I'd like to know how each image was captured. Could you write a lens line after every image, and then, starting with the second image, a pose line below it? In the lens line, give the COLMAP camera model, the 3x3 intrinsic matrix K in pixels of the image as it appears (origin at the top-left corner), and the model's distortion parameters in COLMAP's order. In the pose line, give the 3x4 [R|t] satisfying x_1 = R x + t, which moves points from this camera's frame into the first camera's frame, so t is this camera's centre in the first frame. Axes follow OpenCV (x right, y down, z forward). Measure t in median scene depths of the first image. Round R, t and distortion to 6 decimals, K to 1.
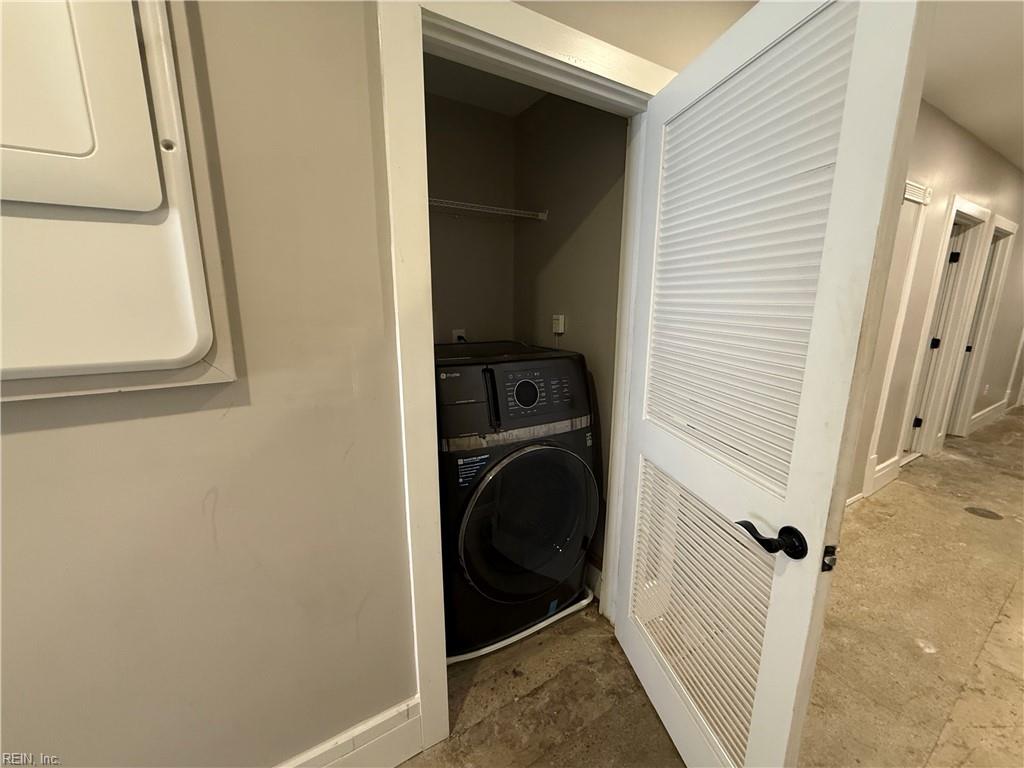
lens RADIAL K [[407.5, 0, 509.9], [0, 407.5, 383.2], [0, 0, 1]] dist [-0.000921, -0.000178]
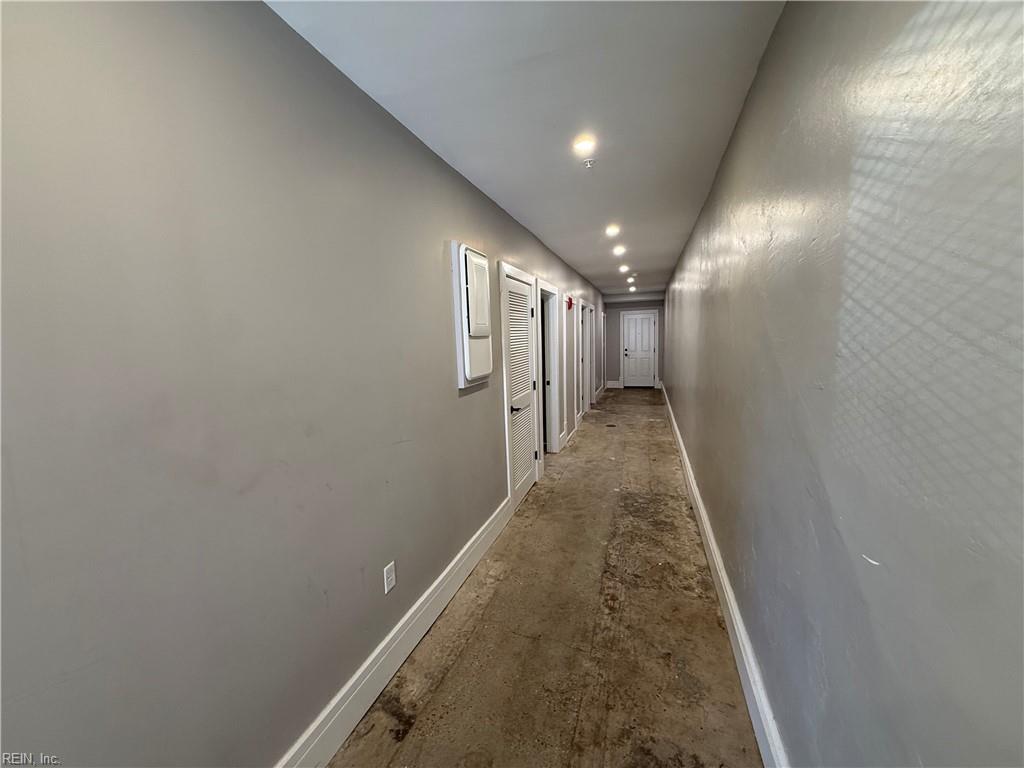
lens RADIAL K [[407.5, 0, 509.9], [0, 407.5, 383.2], [0, 0, 1]] dist [-0.000921, -0.000178]
pose [[0.762258, -0.099303, 0.639611, -0.755403], [0.158795, 0.986653, -0.036061, 0.047897], [-0.627493, 0.129054, 0.767853, -0.481563]]
